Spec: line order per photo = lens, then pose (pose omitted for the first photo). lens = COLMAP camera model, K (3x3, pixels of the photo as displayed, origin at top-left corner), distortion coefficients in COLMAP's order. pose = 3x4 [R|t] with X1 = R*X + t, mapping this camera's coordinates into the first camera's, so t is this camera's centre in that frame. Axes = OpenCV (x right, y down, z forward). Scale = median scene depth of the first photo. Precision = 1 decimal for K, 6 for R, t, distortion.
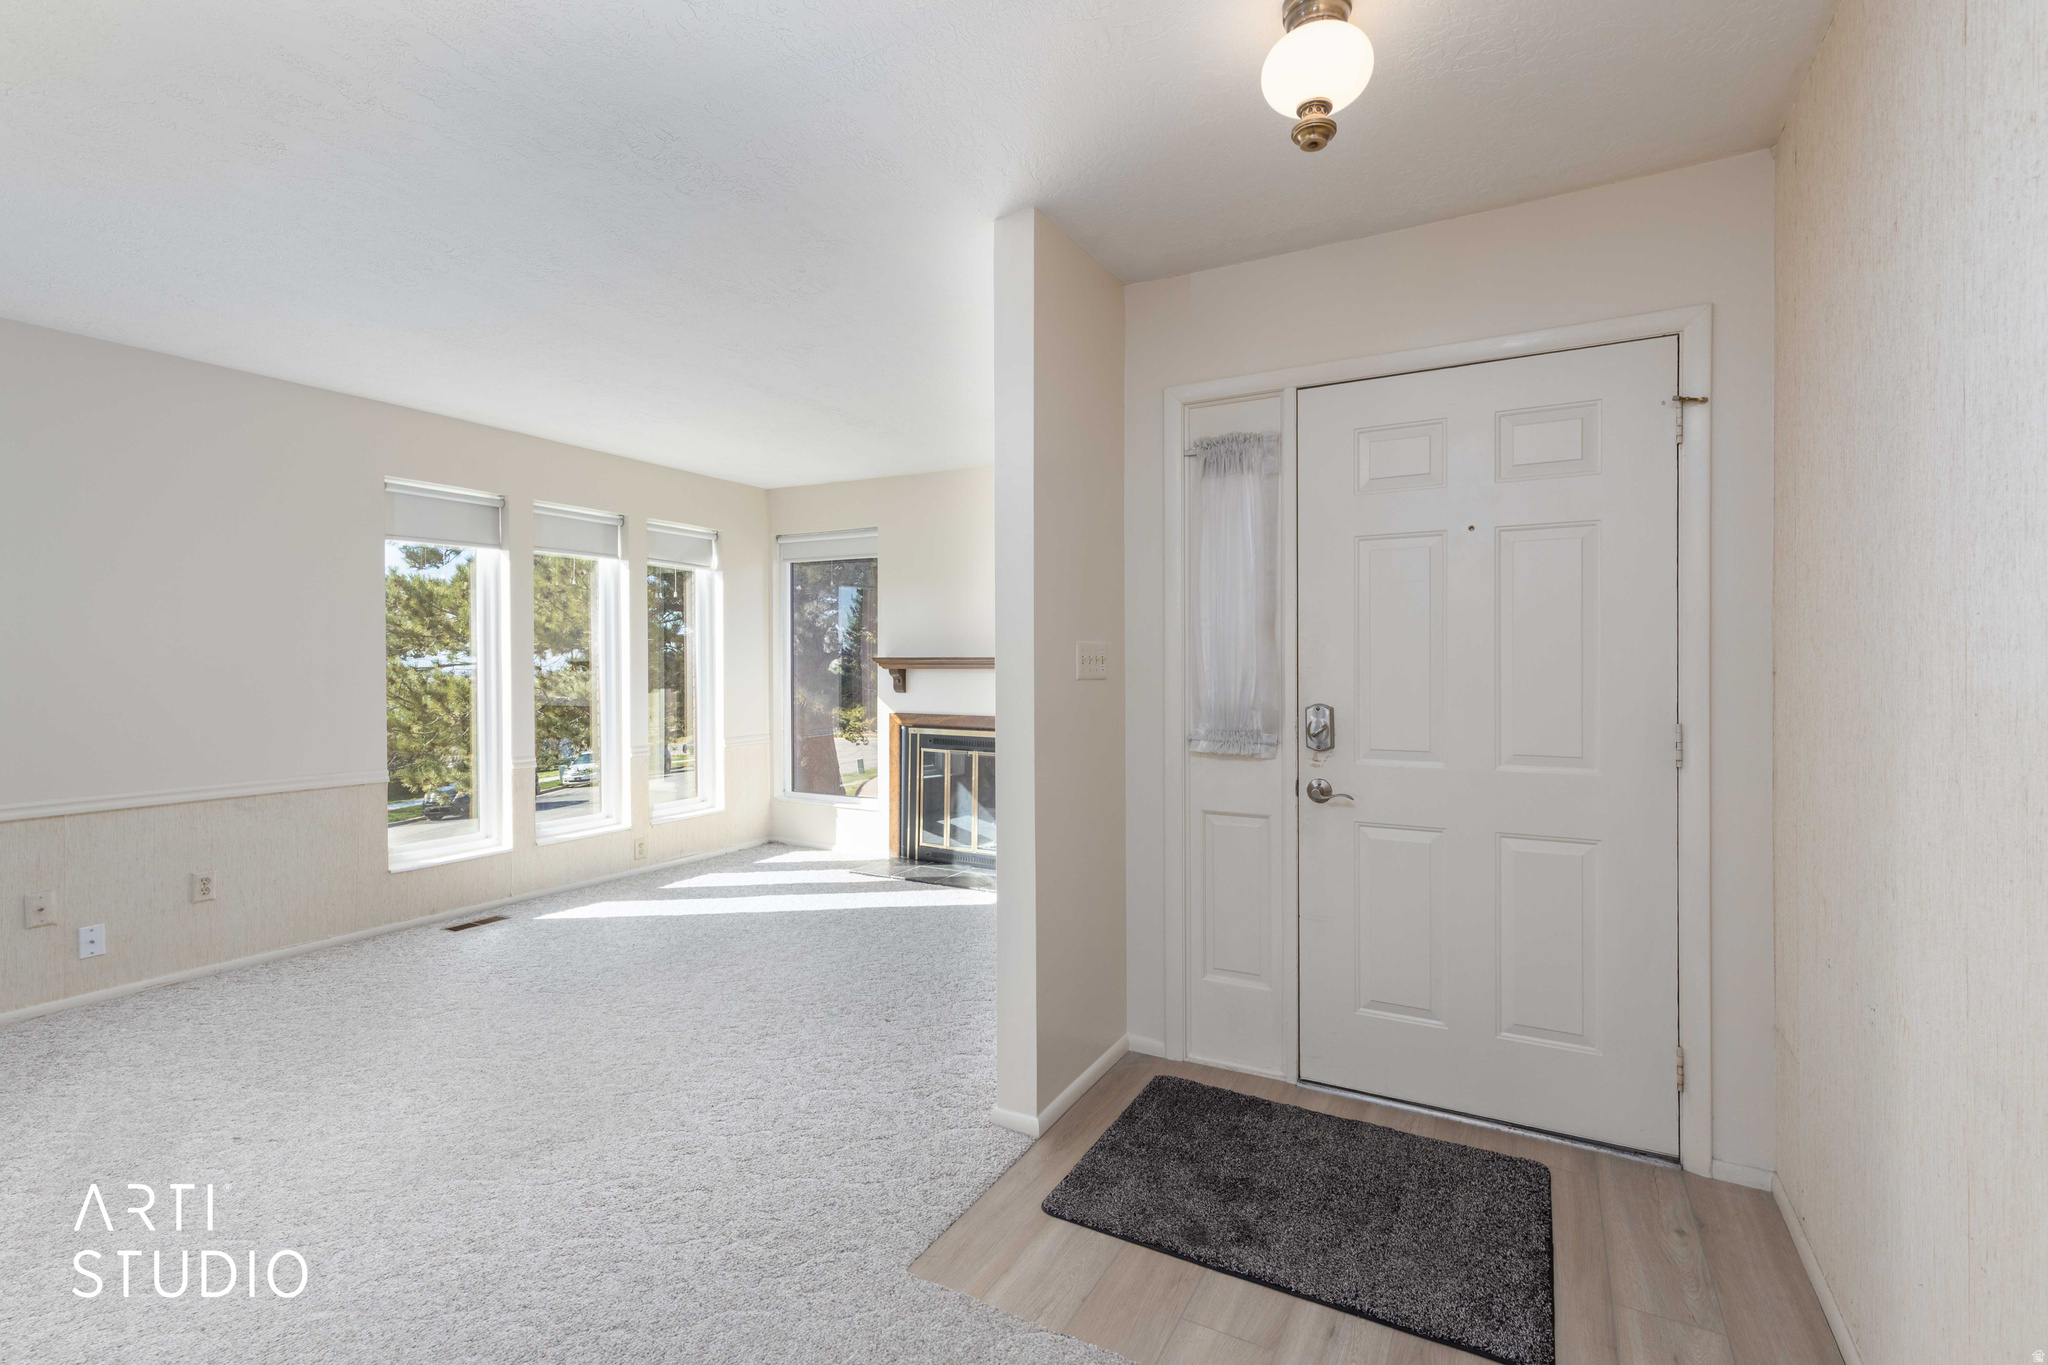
lens RADIAL K [[920.7, 0, 1027.4], [0, 920.7, 669.0], [0, 0, 1]] dist [0.003439, 0.000461]
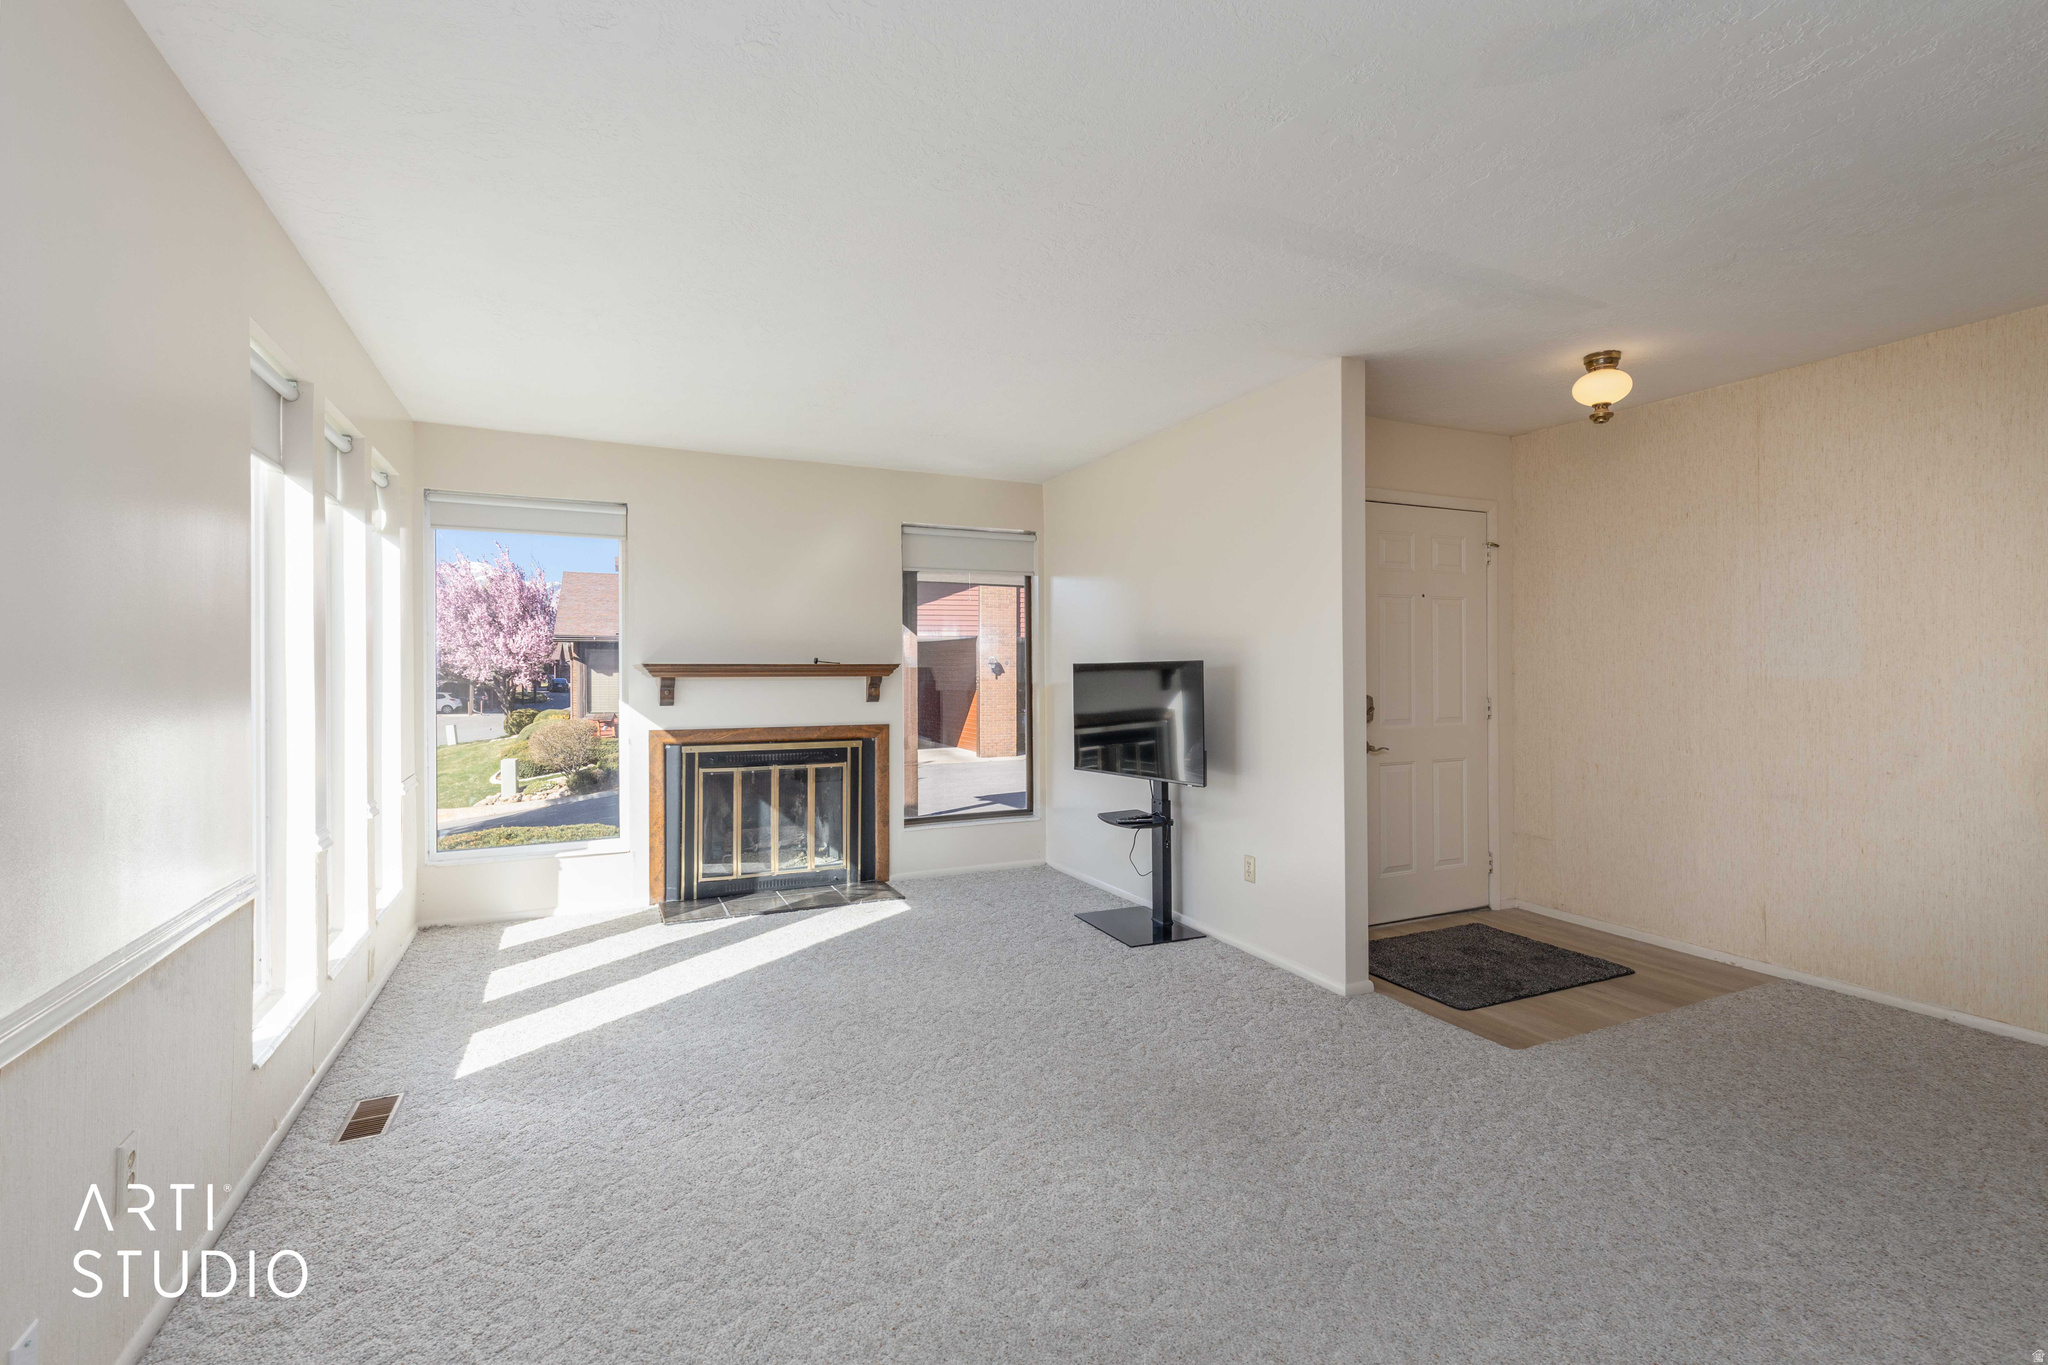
lens RADIAL K [[916.0, 0, 1027.8], [0, 916.0, 658.4], [0, 0, 1]] dist [0.003112, -0.000305]
pose [[0.591652, 0.007967, 0.806154, -0.621754], [0.006754, 0.999867, -0.014837, -0.002846], [-0.806165, 0.014223, 0.591520, 0.236781]]
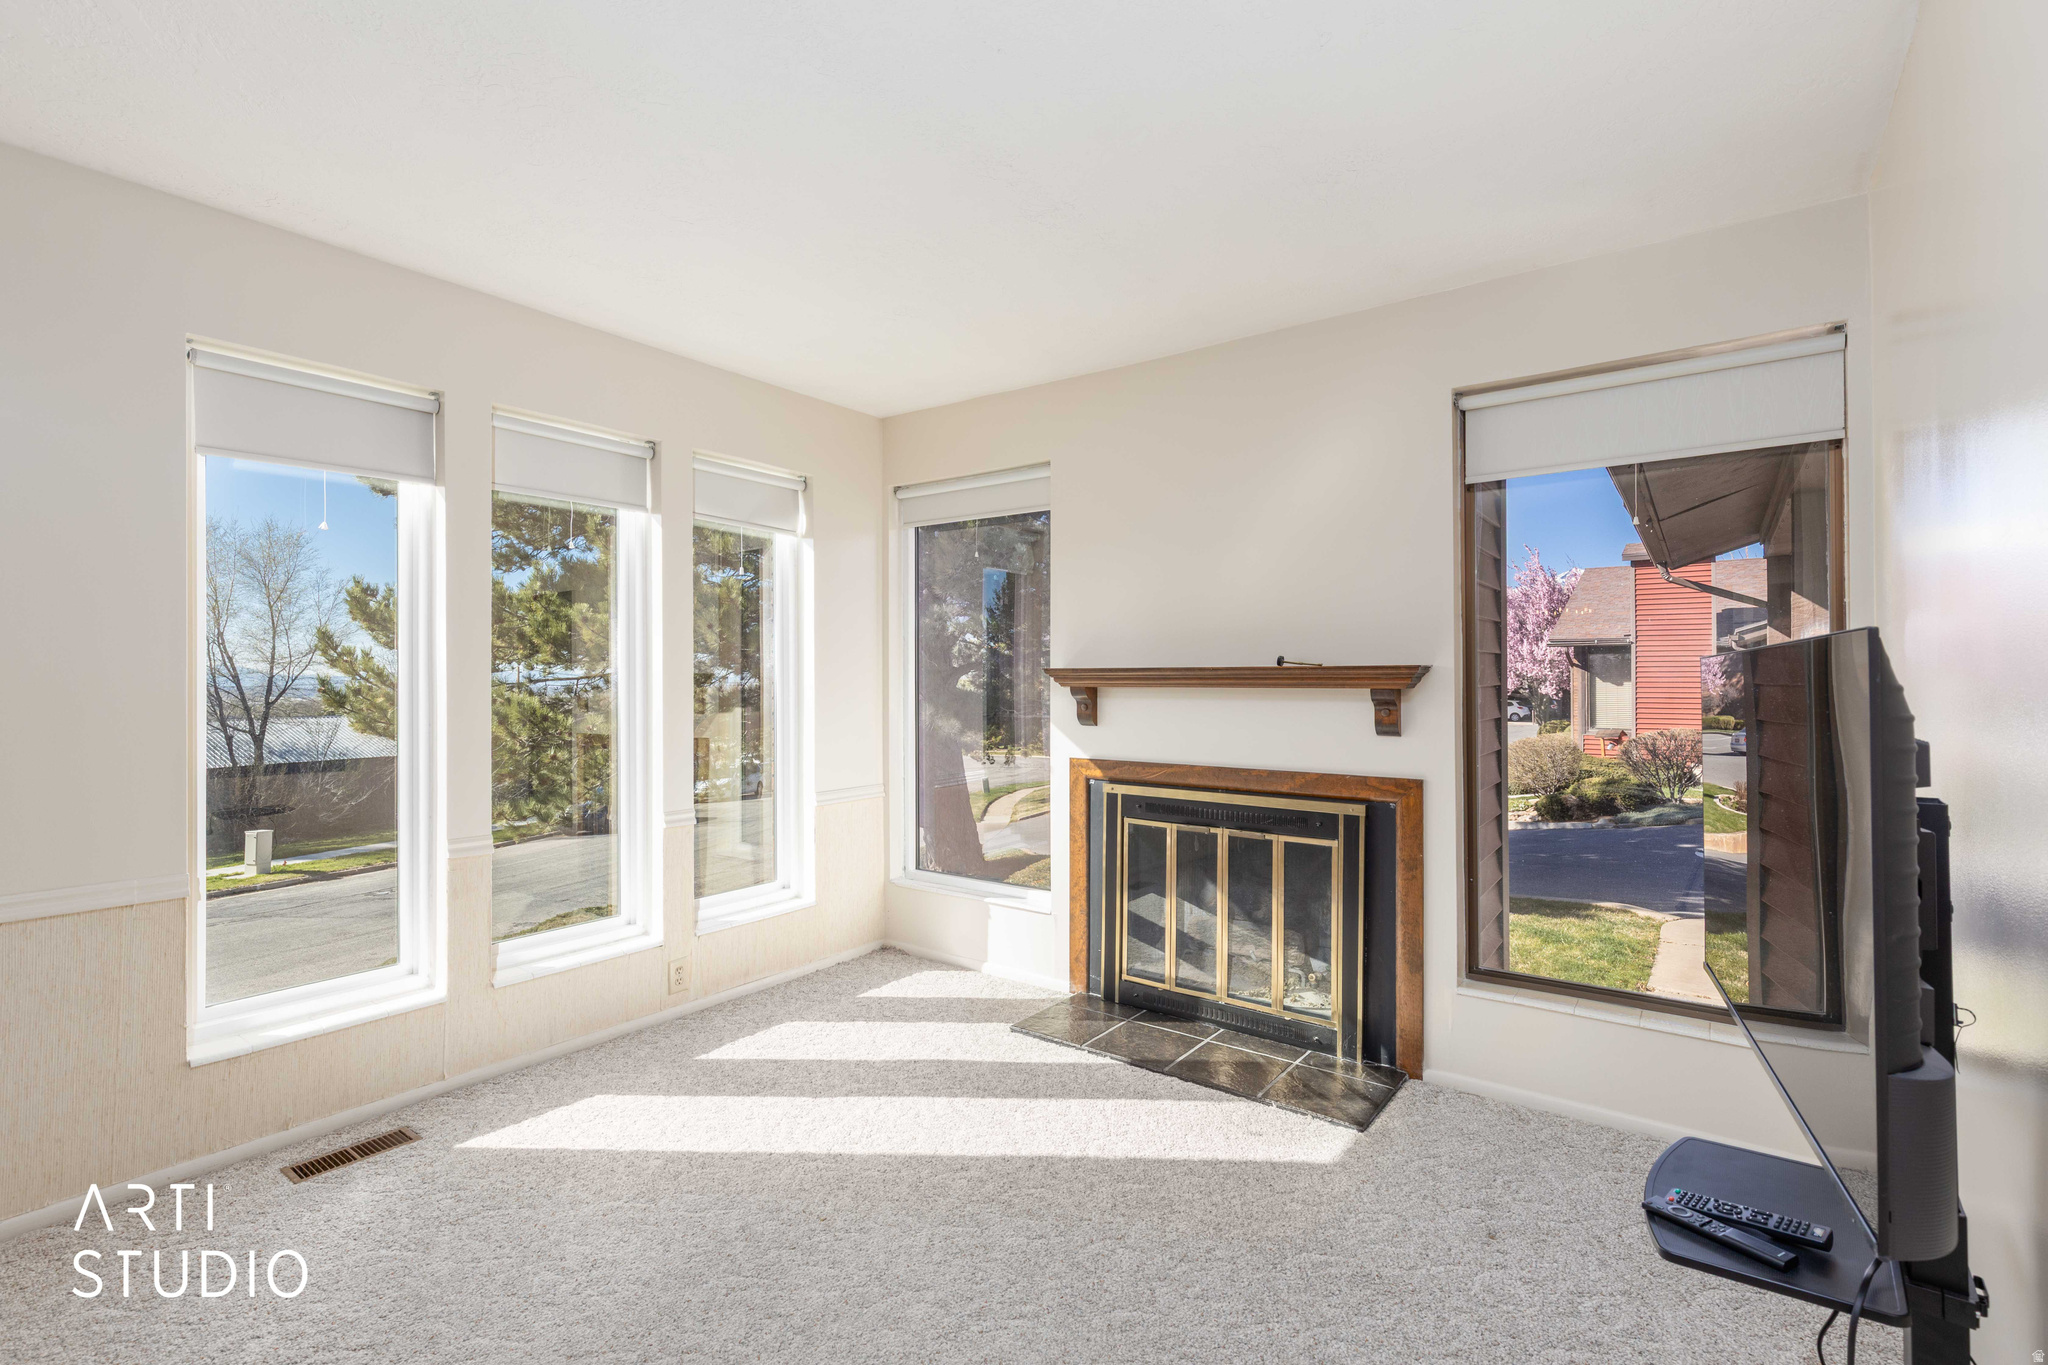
lens RADIAL K [[929.0, 0, 1020.7], [0, 929.0, 674.6], [0, 0, 1]] dist [0.013387, -0.000126]
pose [[0.990393, -0.000491, -0.138279, -0.097122], [-0.000888, 0.999950, -0.009915, -0.001962], [0.138277, 0.009942, 0.990344, 0.379515]]
